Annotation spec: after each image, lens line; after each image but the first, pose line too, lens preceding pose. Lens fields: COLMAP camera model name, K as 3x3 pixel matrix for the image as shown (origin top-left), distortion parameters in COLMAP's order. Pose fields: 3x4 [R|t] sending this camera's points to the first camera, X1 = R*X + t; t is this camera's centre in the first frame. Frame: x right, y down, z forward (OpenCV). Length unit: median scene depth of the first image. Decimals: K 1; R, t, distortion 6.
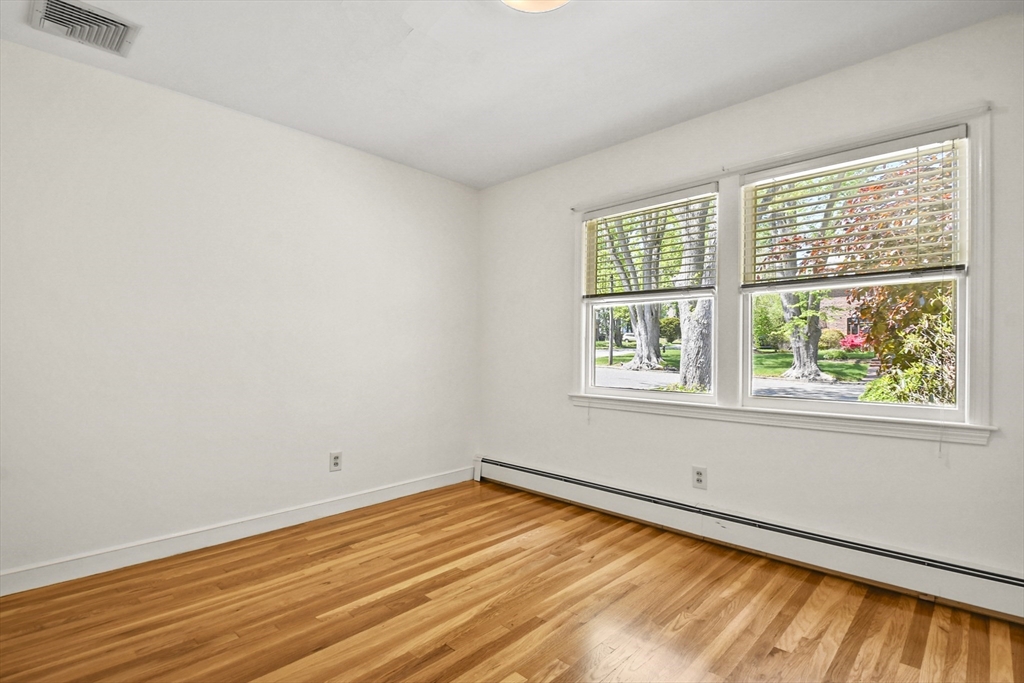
lens RADIAL K [[490.6, 0, 501.7], [0, 490.6, 351.8], [0, 0, 1]] dist [0.008662, -0.015051]
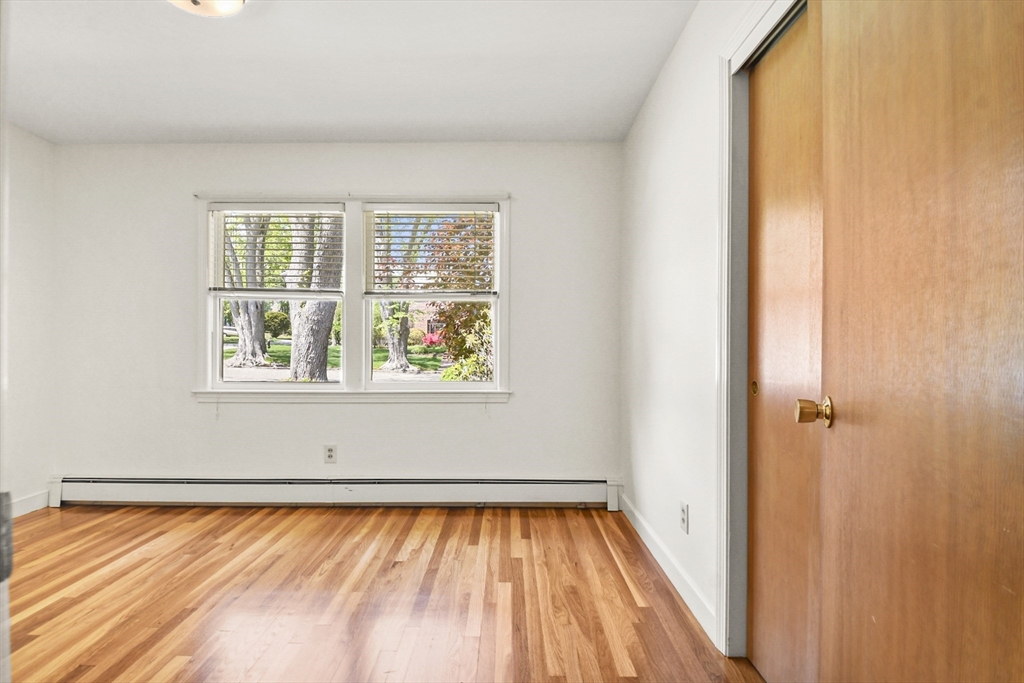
lens RADIAL K [[489.8, 0, 508.9], [0, 489.8, 344.8], [0, 0, 1]] dist [-0.004977, -0.003627]
pose [[0.711435, 0.001814, 0.702750, -0.116347], [0.002134, 0.999986, -0.004741, 0.004478], [-0.702749, 0.004872, 0.711421, -0.129294]]
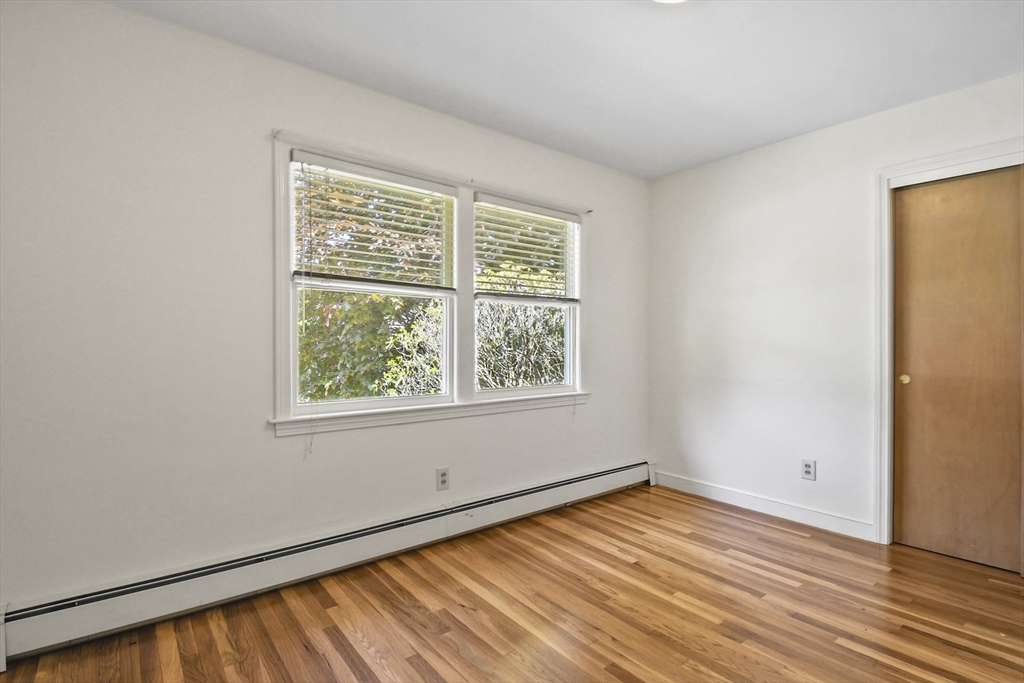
lens RADIAL K [[489.8, 0, 506.3], [0, 489.8, 340.1], [0, 0, 1]] dist [-0.004977, -0.003627]
pose [[0.128577, -0.002323, 0.991697, -0.585760], [-0.001796, 0.999995, 0.002575, -0.028184], [-0.991698, -0.002112, 0.128572, 0.780343]]
